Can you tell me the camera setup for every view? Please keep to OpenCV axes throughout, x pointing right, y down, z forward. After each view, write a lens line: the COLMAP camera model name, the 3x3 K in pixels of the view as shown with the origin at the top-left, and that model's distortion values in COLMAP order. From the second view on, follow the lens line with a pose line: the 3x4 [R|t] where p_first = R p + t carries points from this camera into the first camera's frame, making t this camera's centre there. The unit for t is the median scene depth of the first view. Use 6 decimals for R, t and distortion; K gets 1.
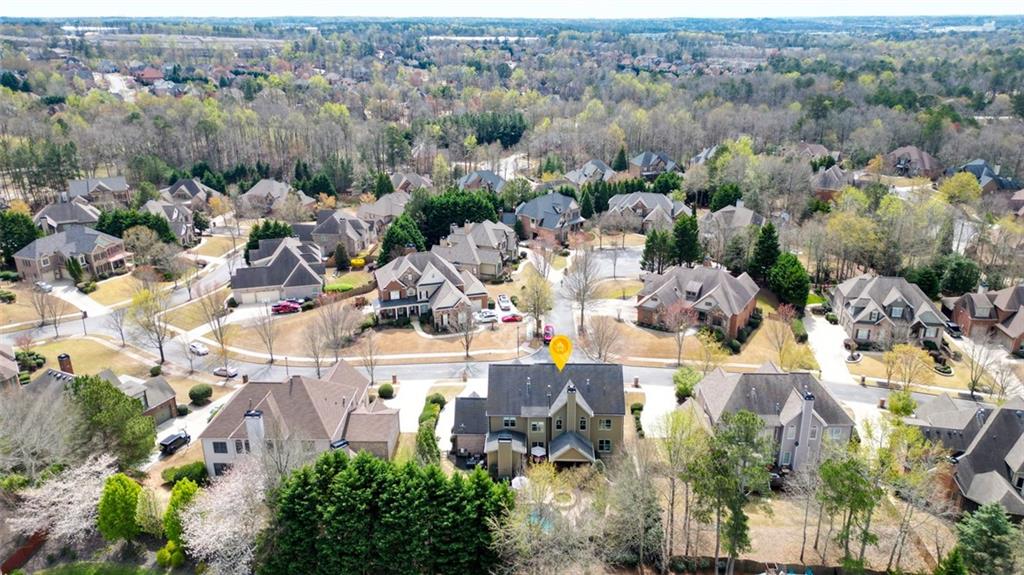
lens RADIAL K [[722.3, 0, 512.0], [0, 722.3, 287.5], [0, 0, 1]] dist [0.114985, -0.134006]
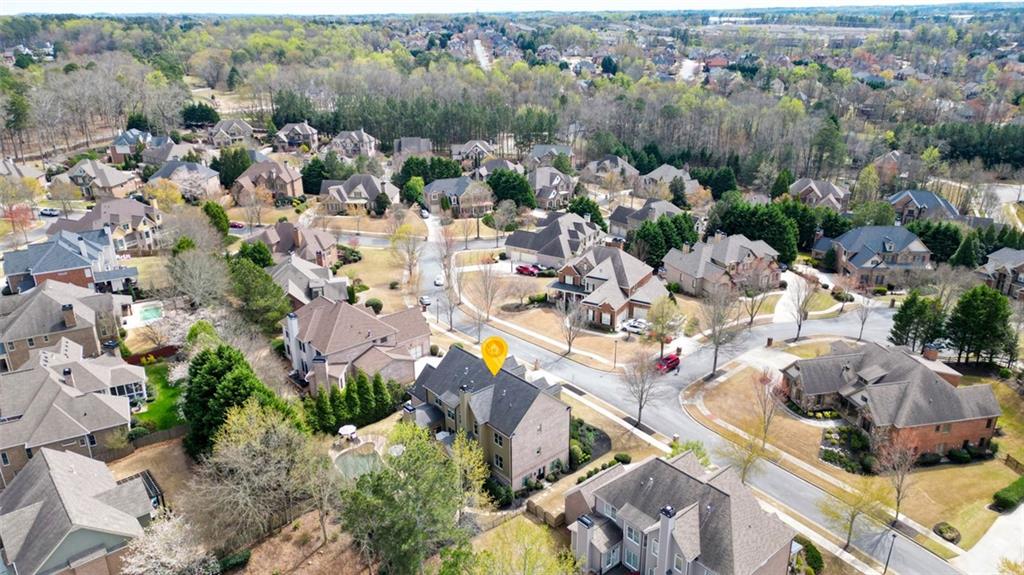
lens RADIAL K [[722.3, 0, 512.0], [0, 722.3, 287.5], [0, 0, 1]] dist [0.114985, -0.134006]
pose [[0.664373, 0.261409, -0.700195, 0.429653], [-0.252373, 0.960279, 0.119046, -0.068344], [0.703503, 0.097620, 0.703956, 0.181161]]
